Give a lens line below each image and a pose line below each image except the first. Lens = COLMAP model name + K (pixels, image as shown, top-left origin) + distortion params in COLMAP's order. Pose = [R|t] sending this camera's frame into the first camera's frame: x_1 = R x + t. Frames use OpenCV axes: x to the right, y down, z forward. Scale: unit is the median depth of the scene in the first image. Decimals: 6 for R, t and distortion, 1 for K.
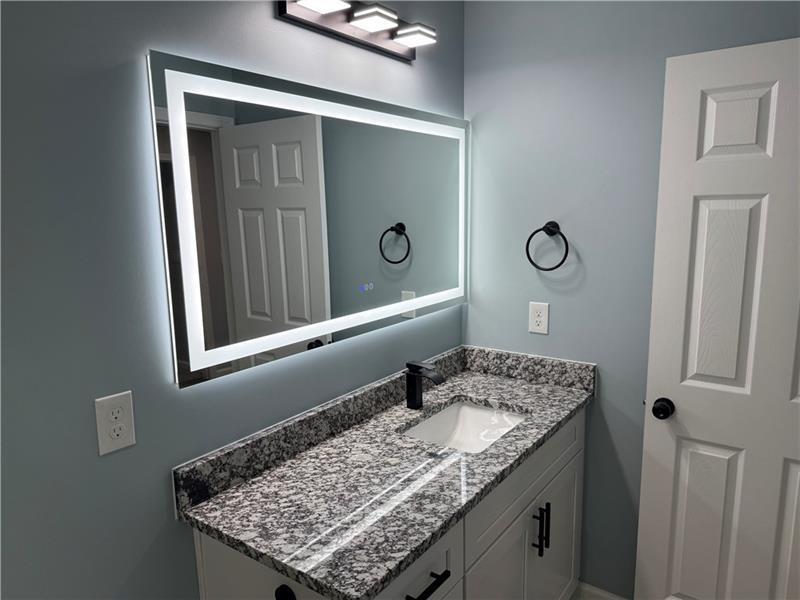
lens RADIAL K [[554.9, 0, 408.5], [0, 554.9, 304.5], [0, 0, 1]] dist [0.064380, -0.079560]
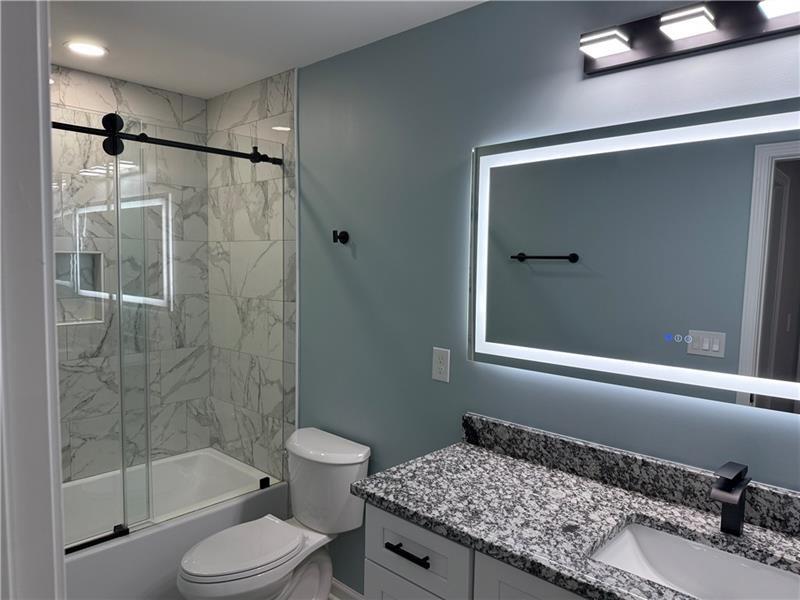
lens RADIAL K [[554.9, 0, 399.4], [0, 554.9, 301.0], [0, 0, 1]] dist [0.064380, -0.079560]
pose [[-0.110022, 0.096790, -0.989205, 0.931922], [-0.191637, 0.974507, 0.116666, -0.124841], [0.975280, 0.202404, -0.088669, 0.778296]]
